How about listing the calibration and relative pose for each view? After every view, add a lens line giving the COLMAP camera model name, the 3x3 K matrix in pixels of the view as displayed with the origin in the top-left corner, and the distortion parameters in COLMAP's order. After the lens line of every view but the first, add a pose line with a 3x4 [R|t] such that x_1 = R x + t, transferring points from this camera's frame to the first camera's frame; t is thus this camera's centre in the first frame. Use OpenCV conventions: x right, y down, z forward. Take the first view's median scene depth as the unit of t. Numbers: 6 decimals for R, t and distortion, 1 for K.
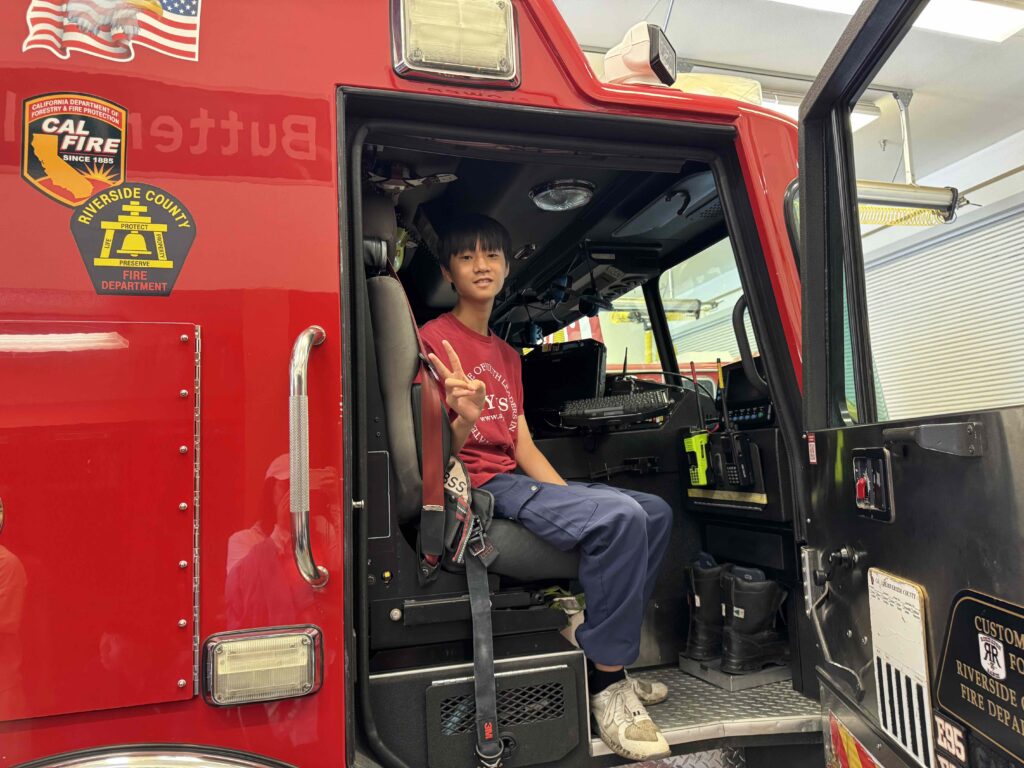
lens RADIAL K [[726.1, 0, 514.9], [0, 726.1, 384.6], [0, 0, 1]] dist [0.007494, 0.000004]
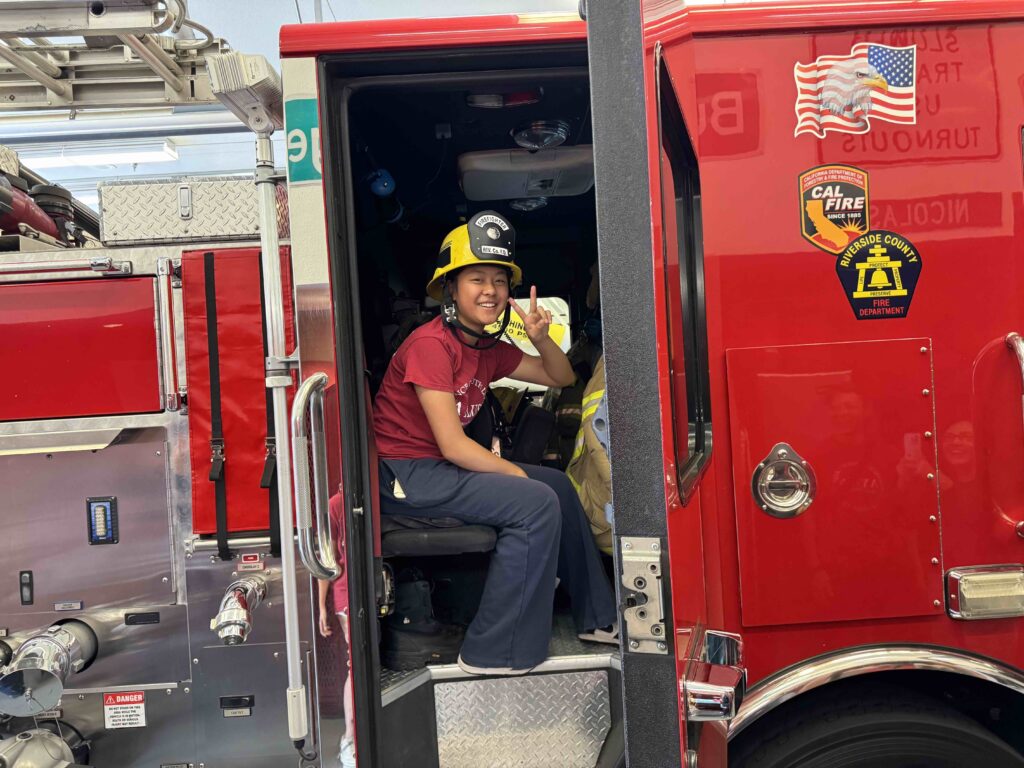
lens RADIAL K [[726.1, 0, 512.0], [0, 726.1, 384.0], [0, 0, 1]] dist [0.007494, 0.000004]
pose [[0.971401, -0.017393, -0.236805, -0.856706], [0.047056, 0.991634, 0.120196, -0.193278], [0.232734, -0.127901, 0.964094, -0.440681]]
